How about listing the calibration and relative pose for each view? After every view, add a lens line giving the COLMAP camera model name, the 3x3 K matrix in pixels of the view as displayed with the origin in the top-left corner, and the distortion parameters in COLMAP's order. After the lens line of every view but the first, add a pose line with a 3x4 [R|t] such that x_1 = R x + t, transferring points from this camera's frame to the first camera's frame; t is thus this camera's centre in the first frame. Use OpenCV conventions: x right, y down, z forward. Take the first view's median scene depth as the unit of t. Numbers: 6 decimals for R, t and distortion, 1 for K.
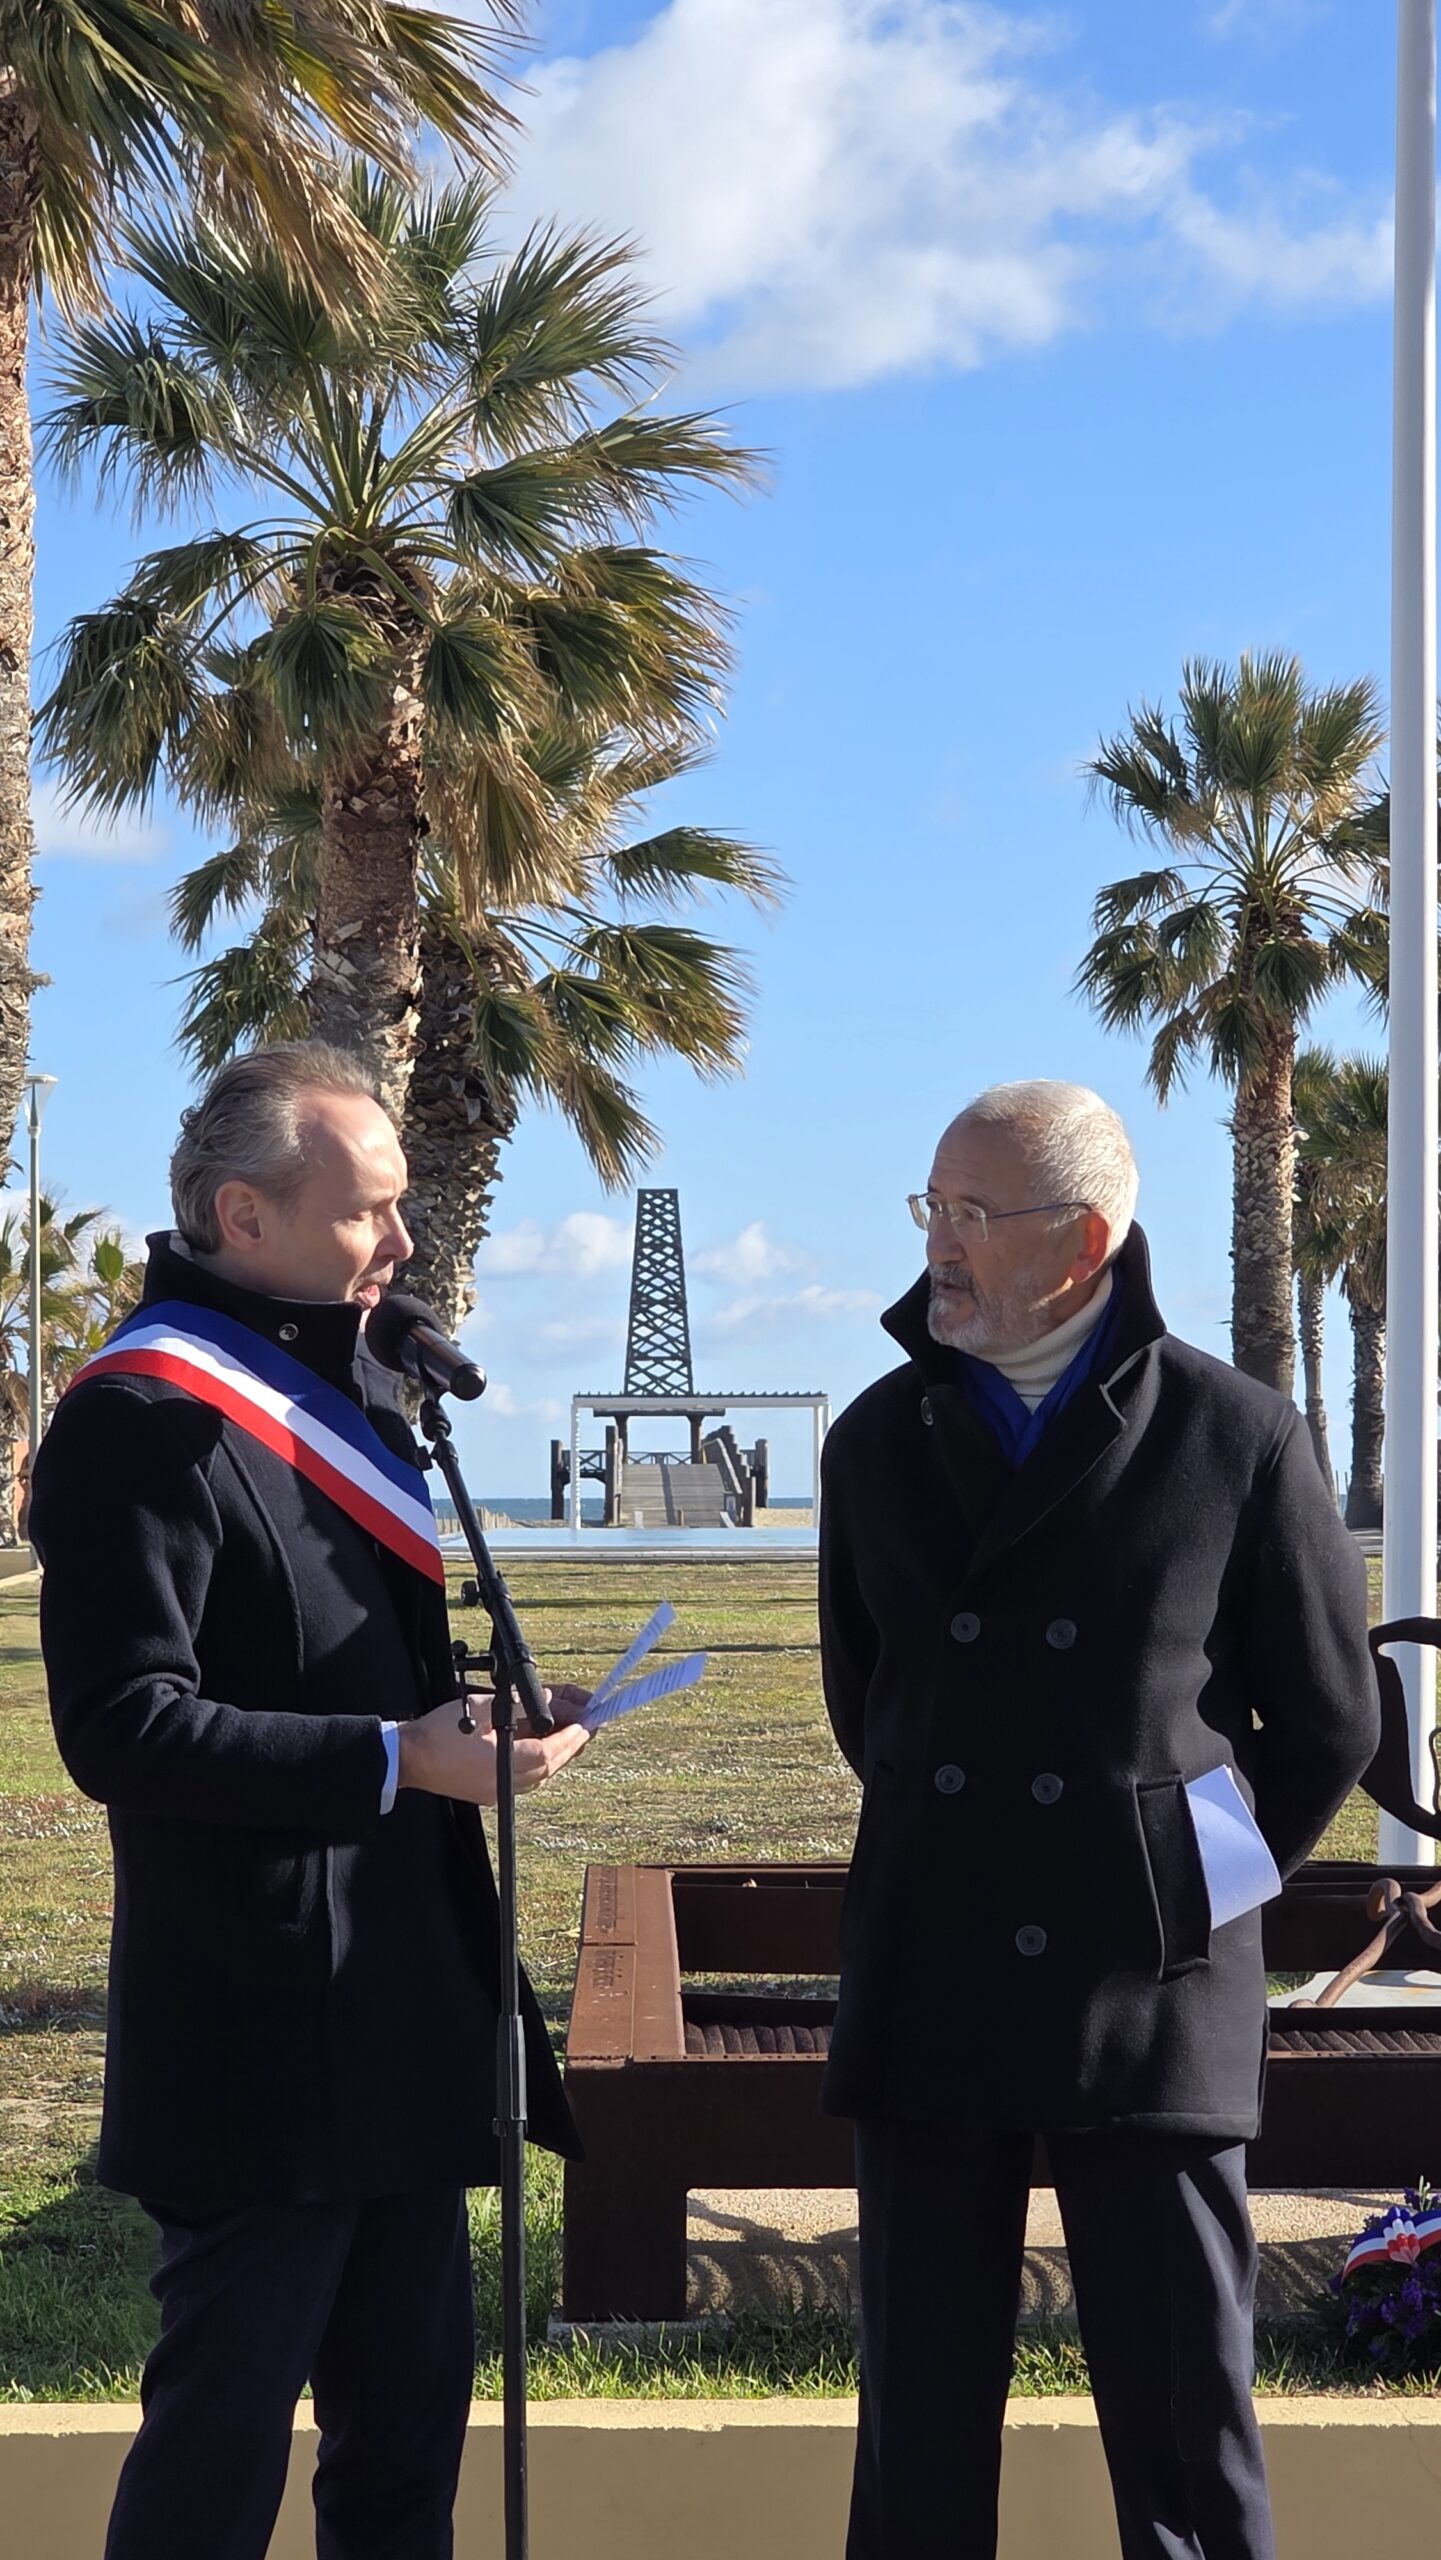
lens RADIAL K [[6928.4, 0, 719.4], [0, 6928.4, 1286.0], [0, 0, 1]] dist [-0.237038, 0.000000]
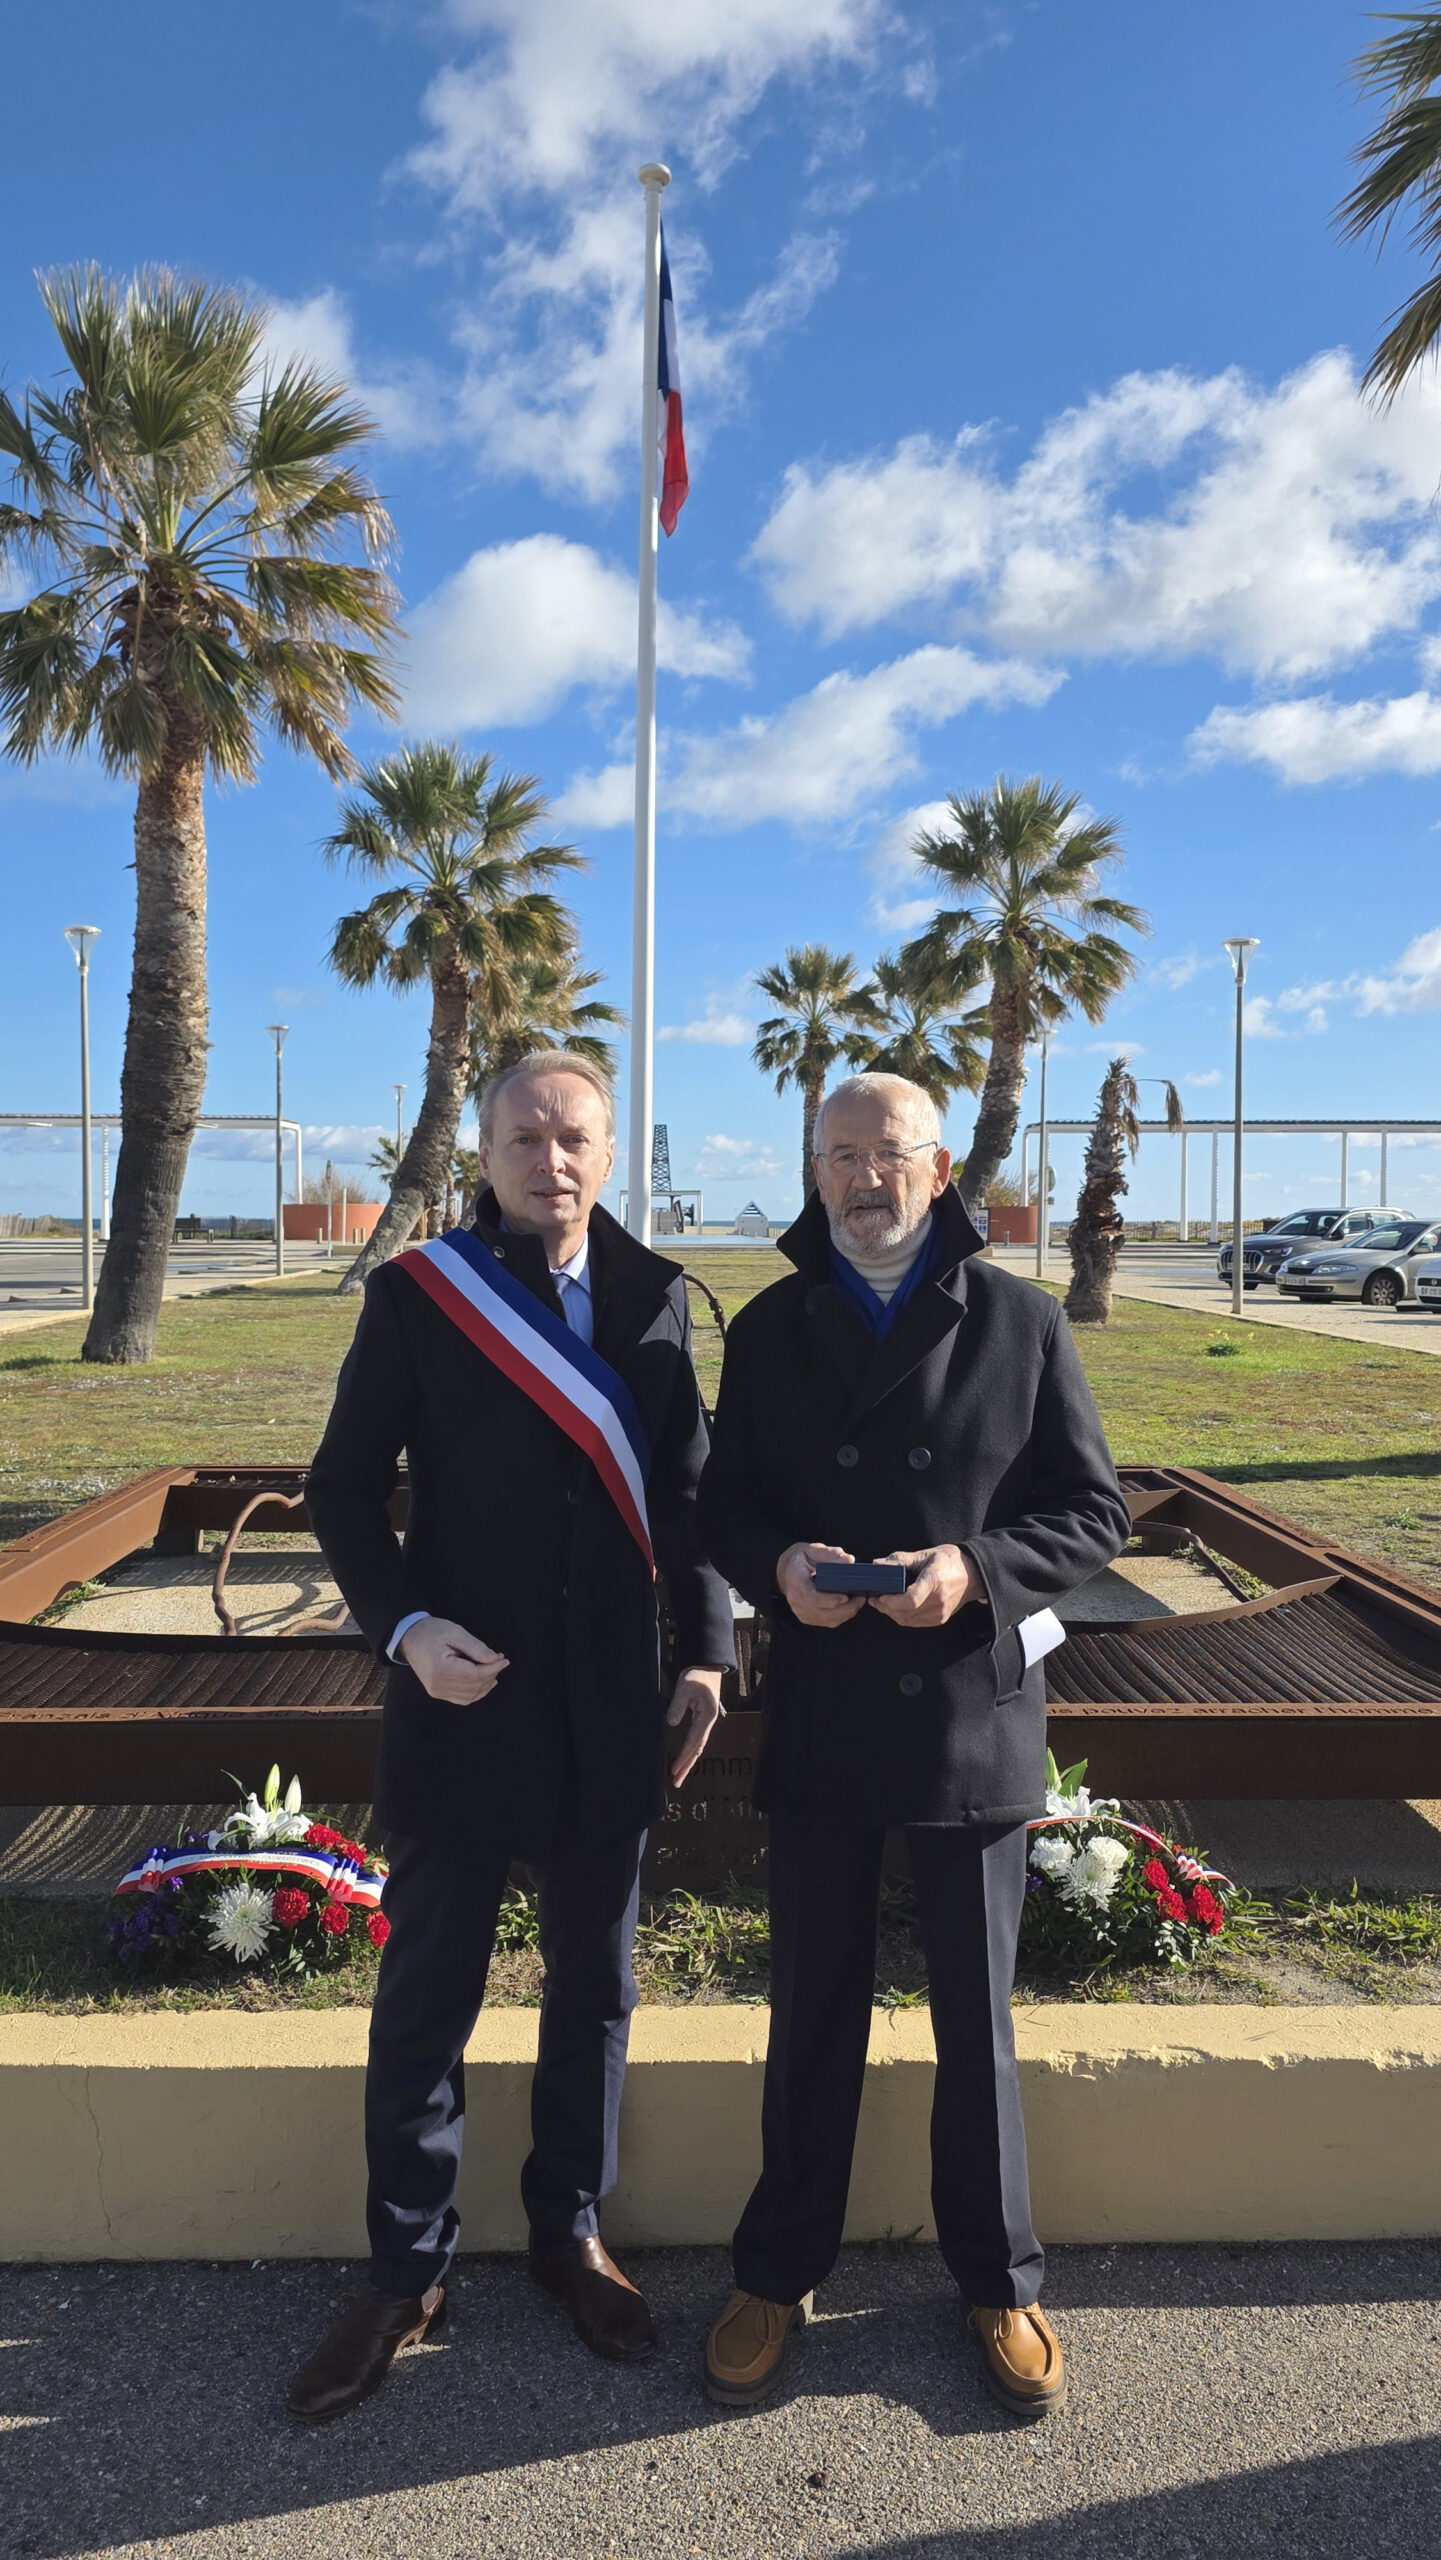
lens RADIAL K [[2135.4, 0, 735.1], [0, 2135.4, 1283.2], [0, 0, 1]] dist [0.112873, -0.025090]
pose [[0.999888, 0.007092, 0.013167, 0.050763], [-0.007884, 0.998101, 0.061089, -0.004412], [-0.012709, -0.061186, 0.998045, 0.126608]]
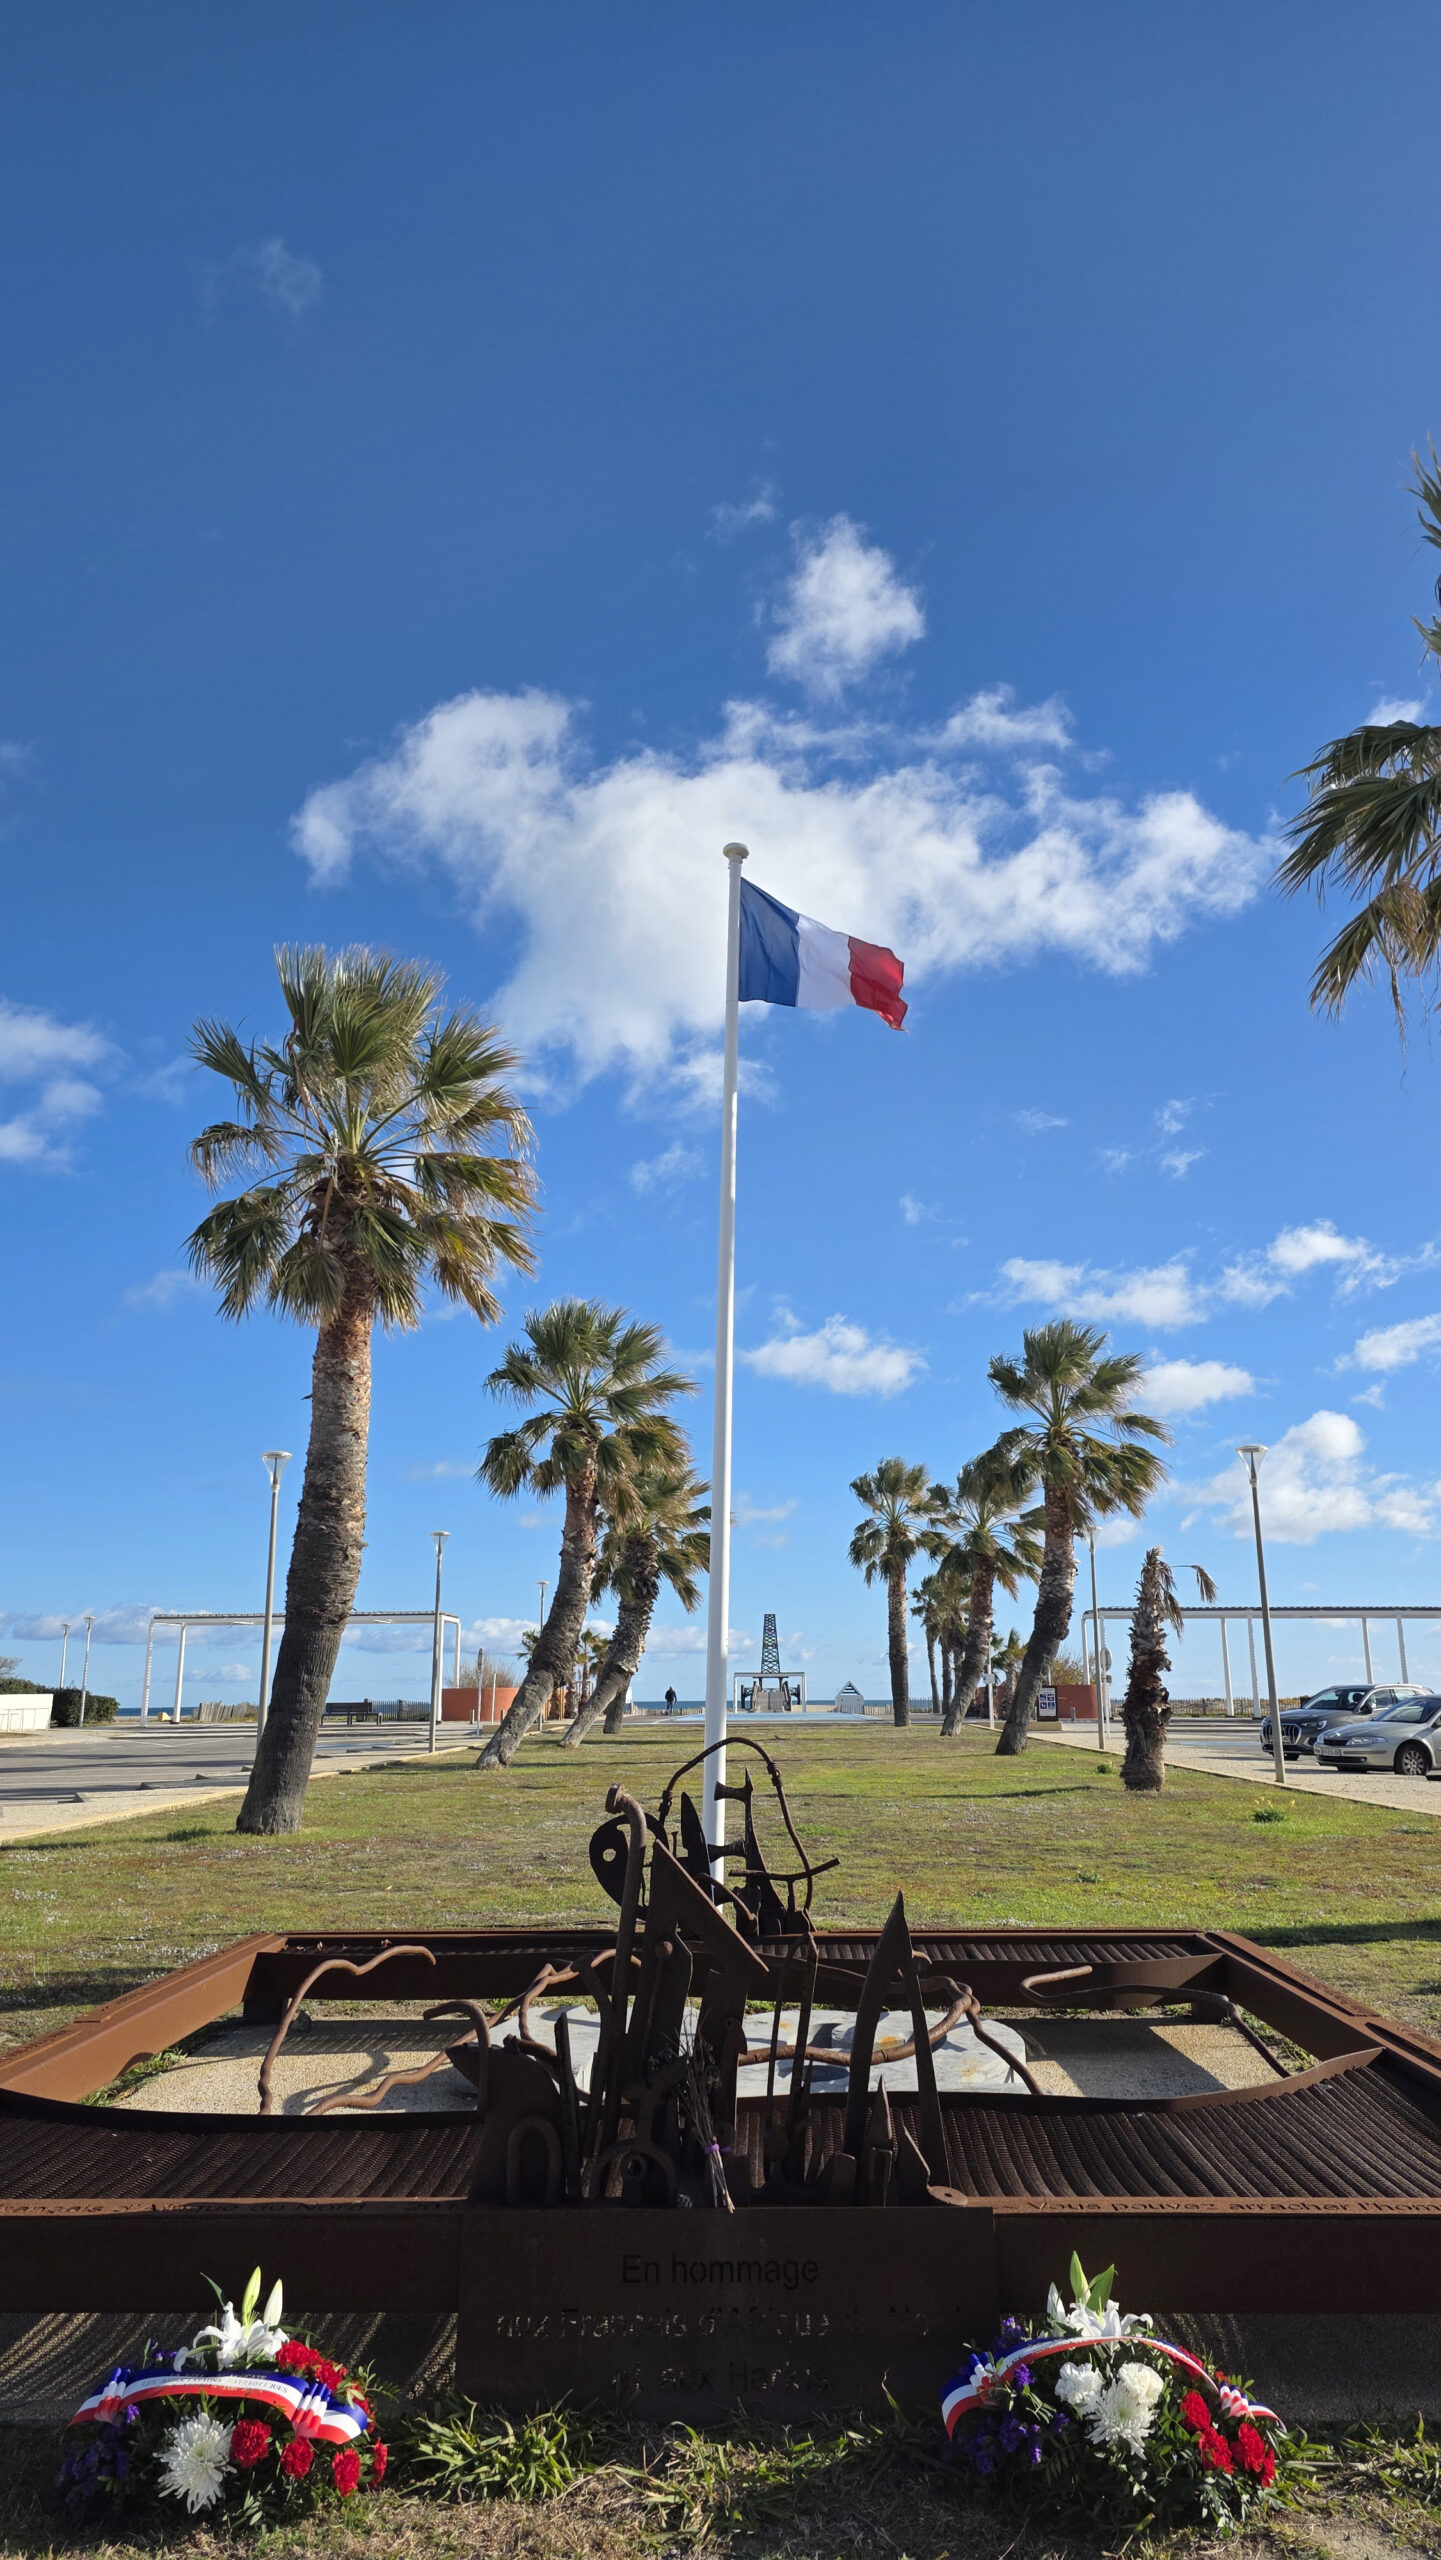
lens RADIAL K [[1792.4, 0, 745.2], [0, 1792.4, 1253.4], [0, 0, 1]] dist [0.067872, -0.036875]
pose [[0.999303, -0.010150, -0.035923, 0.056571], [0.002376, 0.977670, -0.210134, -0.002497], [0.037254, 0.209902, 0.977012, 0.139079]]
